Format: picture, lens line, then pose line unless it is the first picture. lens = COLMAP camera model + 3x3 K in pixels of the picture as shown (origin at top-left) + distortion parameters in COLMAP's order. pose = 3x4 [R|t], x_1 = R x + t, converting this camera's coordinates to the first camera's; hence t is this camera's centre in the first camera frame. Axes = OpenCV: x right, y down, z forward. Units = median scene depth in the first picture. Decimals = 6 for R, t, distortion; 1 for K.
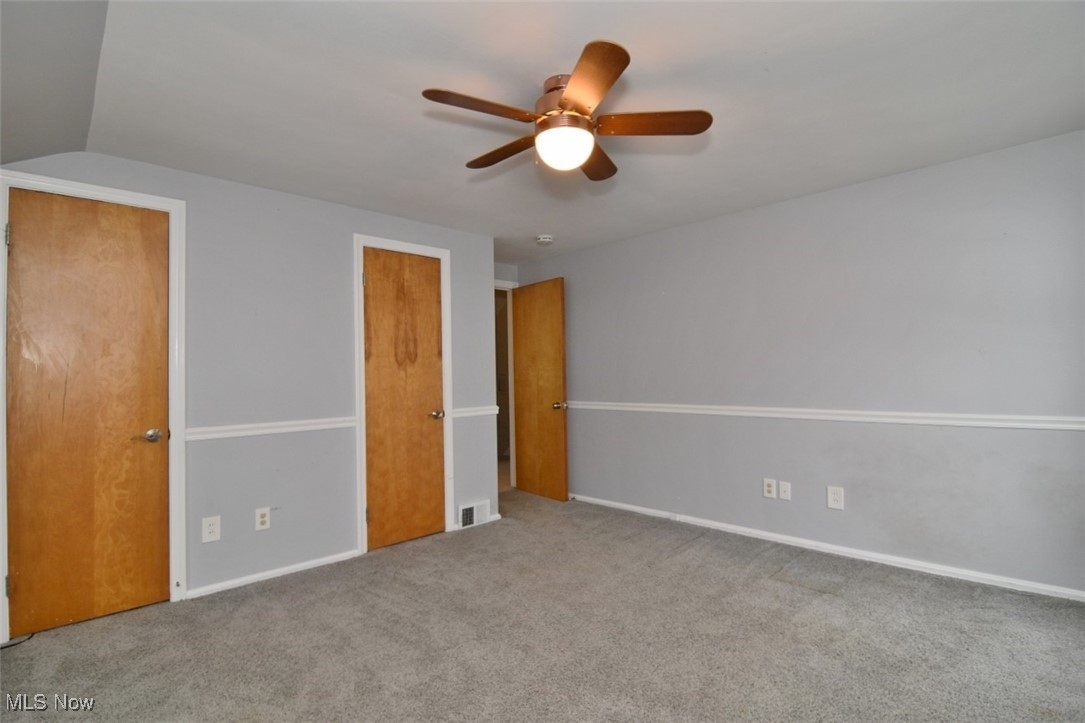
lens RADIAL K [[524.6, 0, 538.3], [0, 524.6, 361.7], [0, 0, 1]] dist [-0.009141, -0.009048]
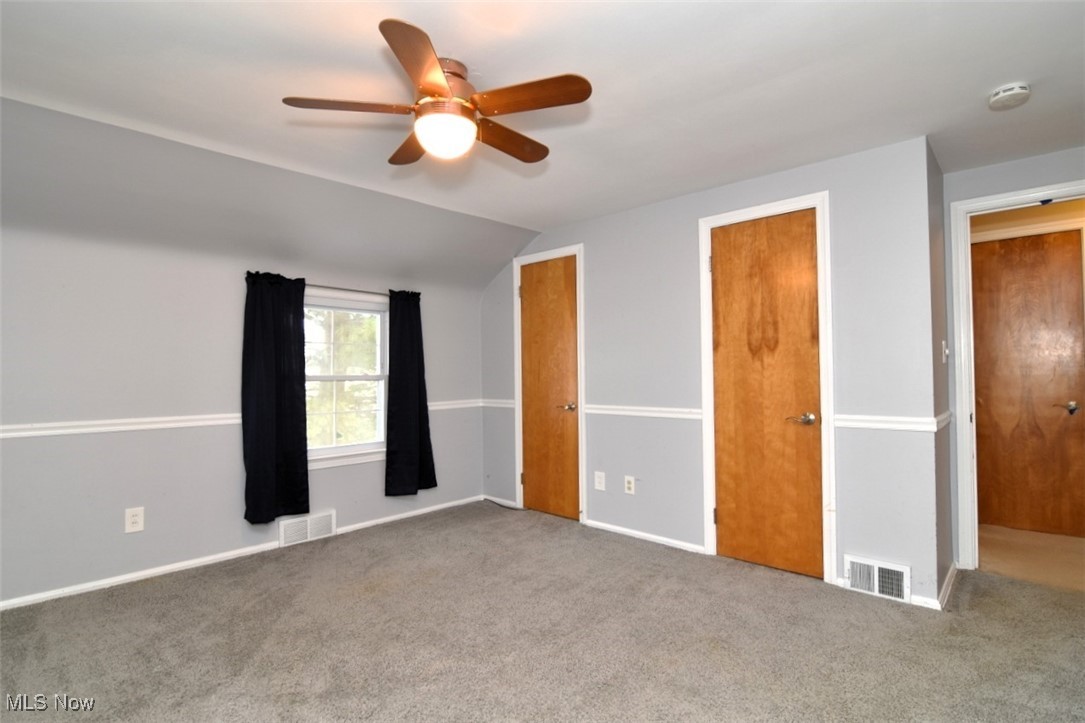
lens RADIAL K [[524.6, 0, 534.9], [0, 524.6, 363.1], [0, 0, 1]] dist [-0.009141, -0.009048]
pose [[0.049177, -0.002421, -0.998787, 0.579983], [0.030179, 0.999544, -0.000937, 0.010715], [0.998334, -0.030096, 0.049228, 0.624918]]
